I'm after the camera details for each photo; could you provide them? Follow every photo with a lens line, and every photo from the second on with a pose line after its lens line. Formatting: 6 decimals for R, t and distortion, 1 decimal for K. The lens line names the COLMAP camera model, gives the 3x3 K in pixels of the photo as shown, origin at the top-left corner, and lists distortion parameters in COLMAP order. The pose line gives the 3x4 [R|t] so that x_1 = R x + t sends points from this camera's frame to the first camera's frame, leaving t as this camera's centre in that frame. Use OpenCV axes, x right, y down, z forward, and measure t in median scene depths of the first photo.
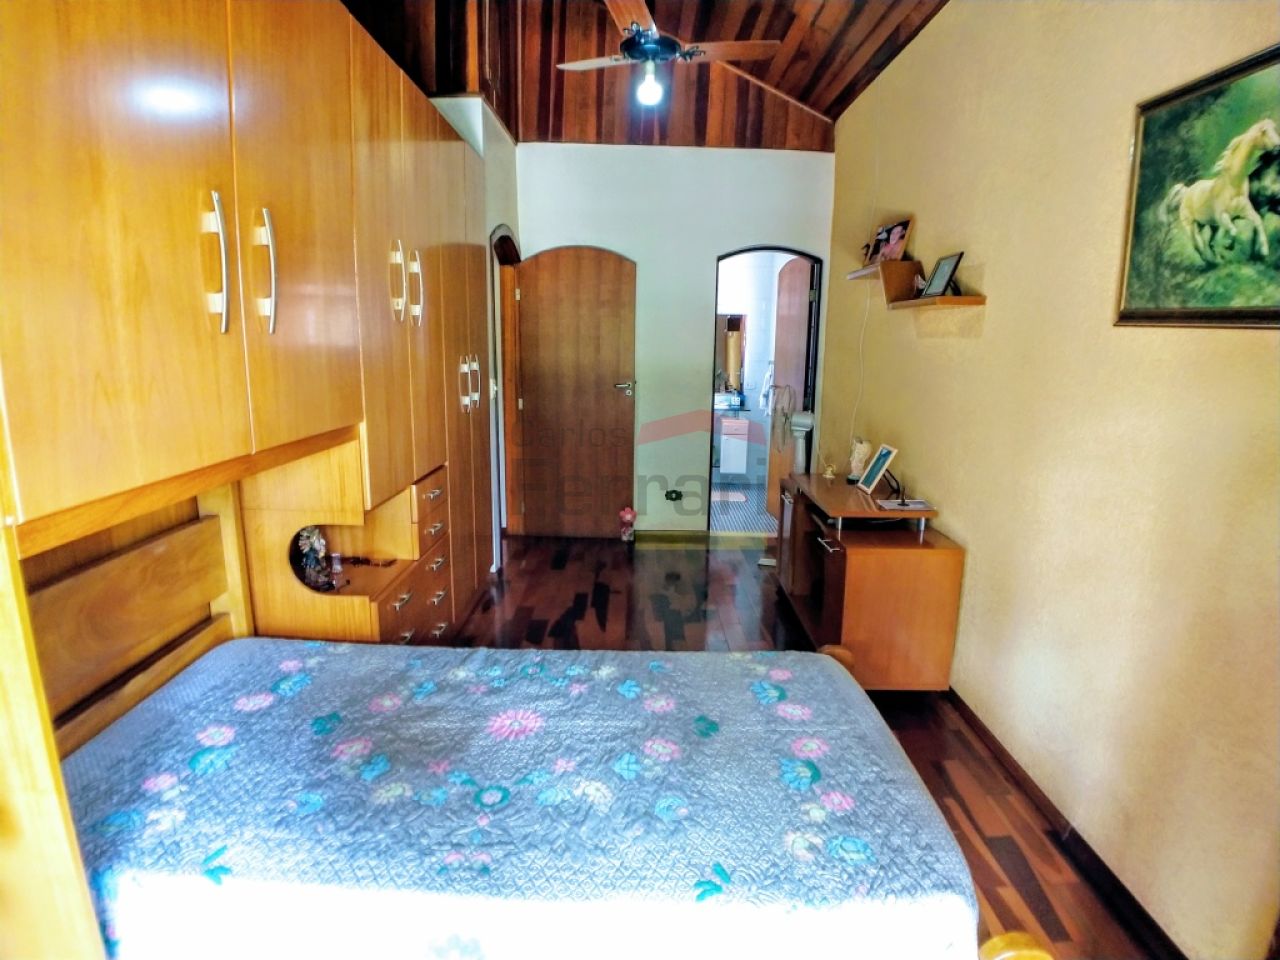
lens RADIAL K [[696.9, 0, 640.0], [0, 696.9, 480.0], [0, 0, 1]] dist [-0.001768, -0.053699]
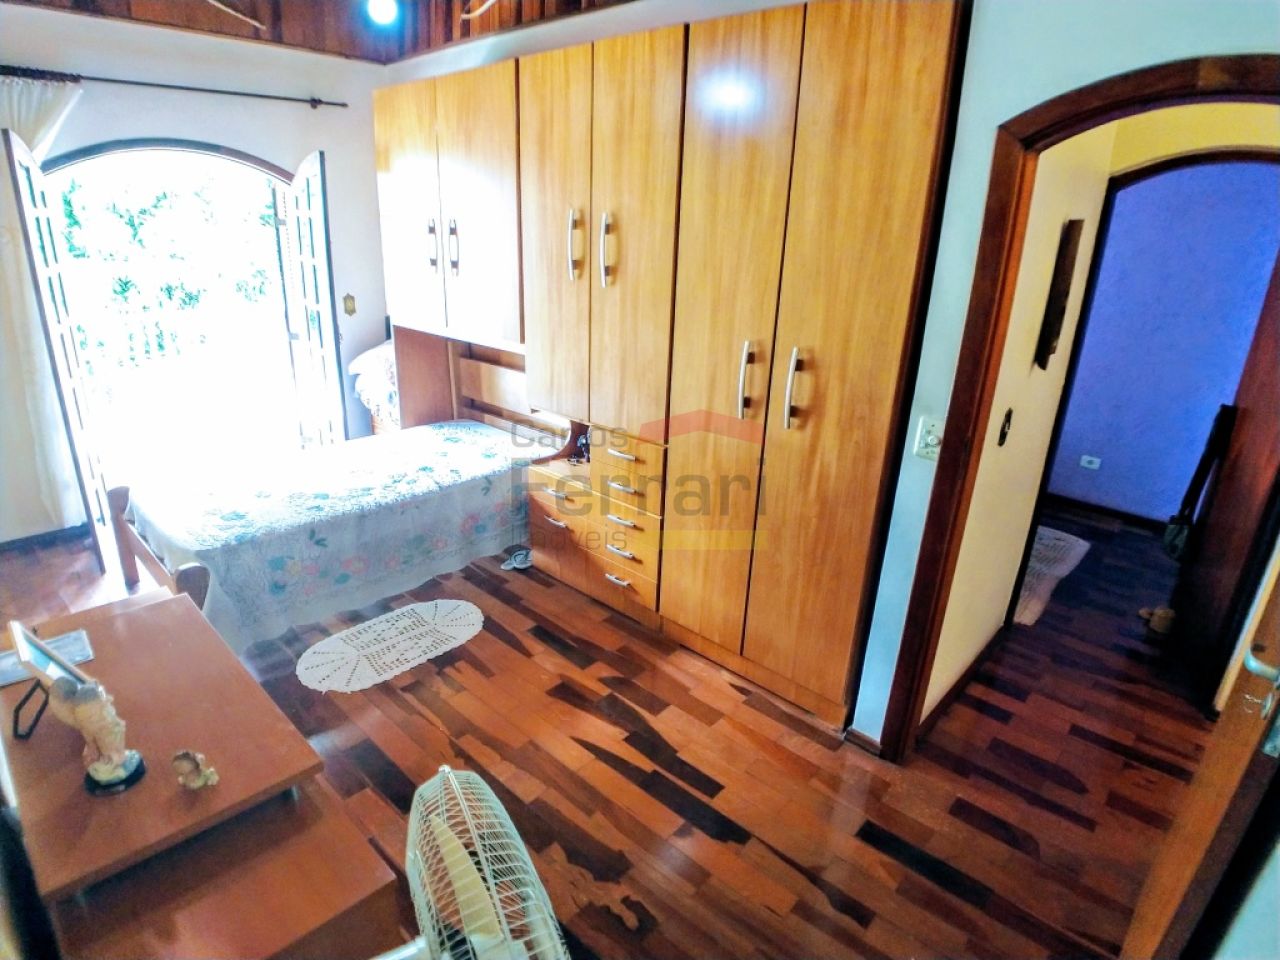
lens RADIAL K [[696.9, 0, 640.0], [0, 696.9, 480.0], [0, 0, 1]] dist [-0.001768, -0.053699]
pose [[-0.672232, 0.209854, -0.709976, 0.325800], [-0.198687, 0.872667, 0.446066, -0.314768], [0.713182, 0.440923, -0.544939, 1.242319]]
